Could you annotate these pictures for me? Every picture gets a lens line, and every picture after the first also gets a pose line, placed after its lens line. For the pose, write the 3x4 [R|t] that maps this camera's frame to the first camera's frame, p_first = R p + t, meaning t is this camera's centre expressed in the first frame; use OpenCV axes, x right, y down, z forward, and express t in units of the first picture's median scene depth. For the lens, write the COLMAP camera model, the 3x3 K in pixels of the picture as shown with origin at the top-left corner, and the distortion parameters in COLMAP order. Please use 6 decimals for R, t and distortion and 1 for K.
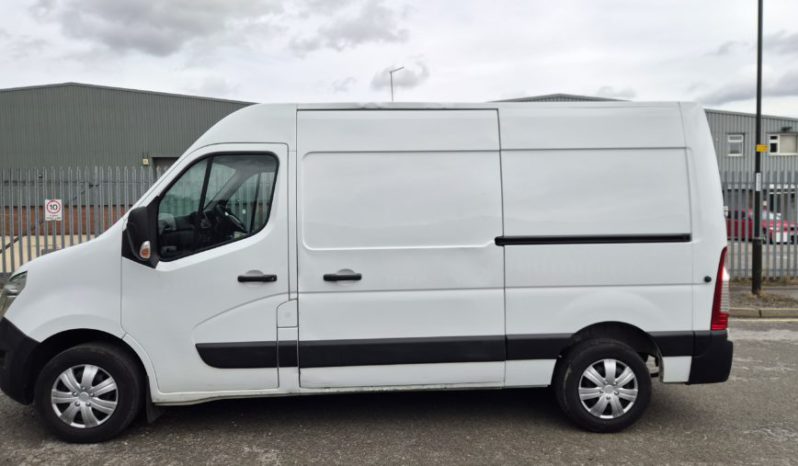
lens RADIAL K [[559.9, 0, 399.2], [0, 559.9, 235.9], [0, 0, 1]] dist [0.070951, -0.061617]
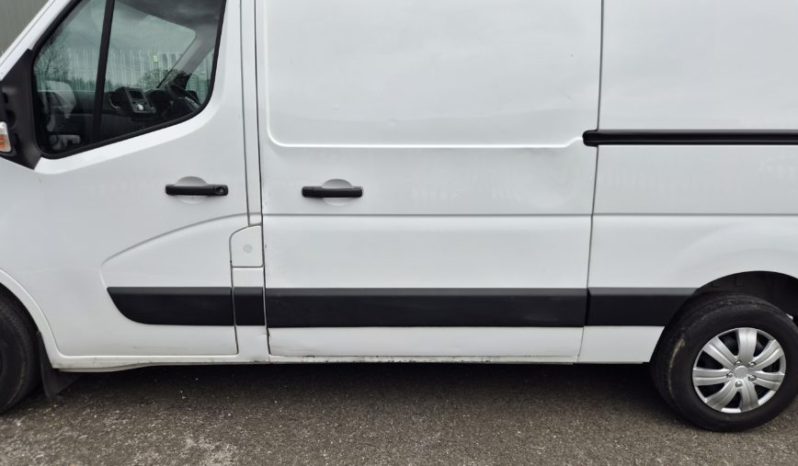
lens RADIAL K [[559.9, 0, 399.2], [0, 559.9, 235.9], [0, 0, 1]] dist [0.070951, -0.061617]
pose [[0.998705, 0.028609, -0.042067, 0.001141], [-0.021089, 0.985315, 0.169439, 0.013986], [0.046297, -0.168333, 0.984642, 0.371656]]
